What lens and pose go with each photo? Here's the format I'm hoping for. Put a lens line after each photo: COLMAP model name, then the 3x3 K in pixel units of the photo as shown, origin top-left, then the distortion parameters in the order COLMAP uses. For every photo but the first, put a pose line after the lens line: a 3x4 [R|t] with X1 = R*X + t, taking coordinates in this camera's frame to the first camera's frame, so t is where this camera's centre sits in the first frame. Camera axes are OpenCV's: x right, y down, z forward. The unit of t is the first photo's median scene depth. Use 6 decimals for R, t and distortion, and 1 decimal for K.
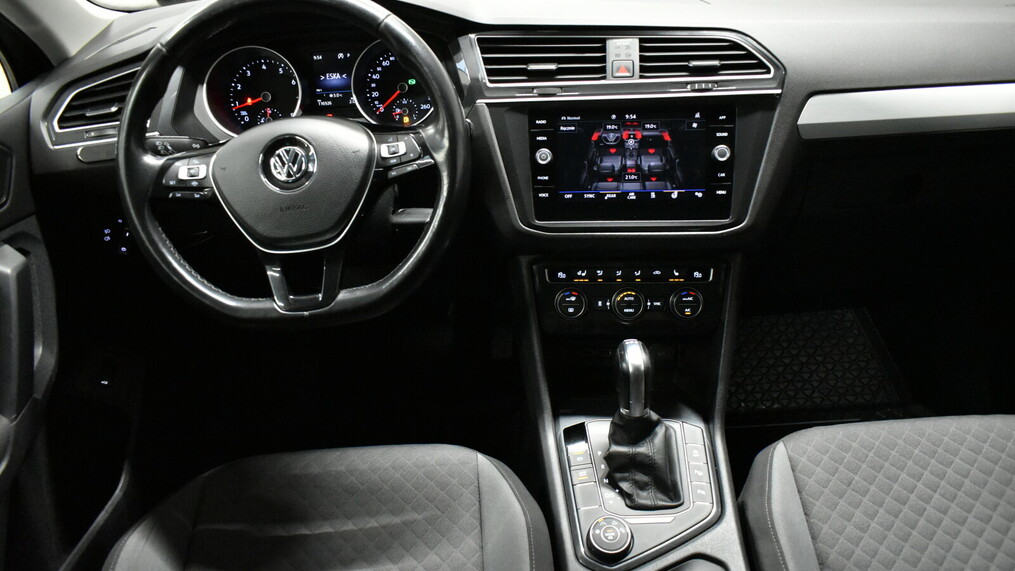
lens RADIAL K [[768.1, 0, 507.7], [0, 768.1, 283.7], [0, 0, 1]] dist [-0.029537, 0.014525]
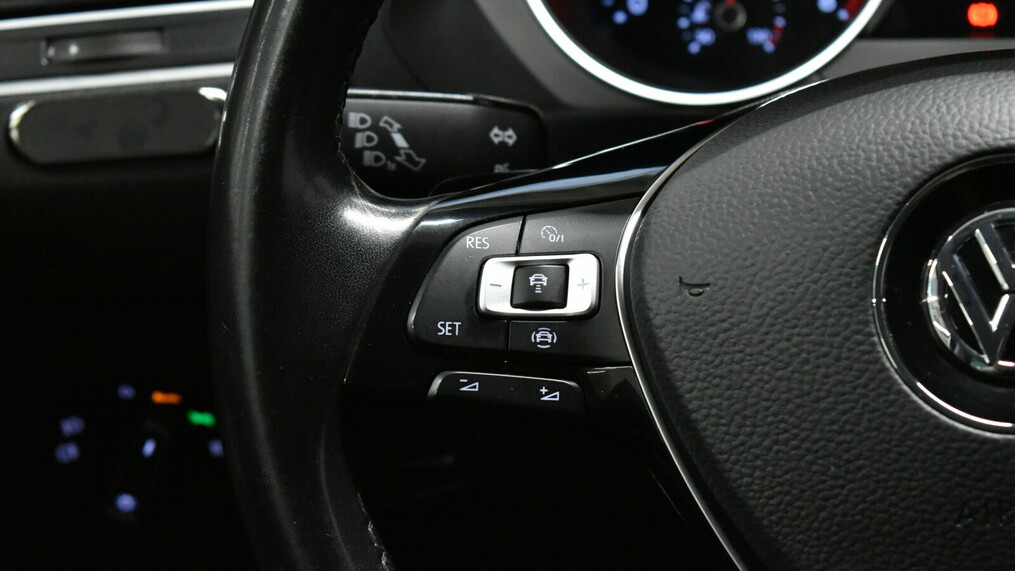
lens RADIAL K [[2315.5, 0, 502.1], [0, 2315.5, 287.8], [0, 0, 1]] dist [-0.065240, 0.000000]
pose [[0.973587, 0.078811, -0.214285, -0.248165], [-0.089370, 0.995194, -0.040028, -0.103859], [0.210100, 0.058122, 0.975951, 0.312596]]
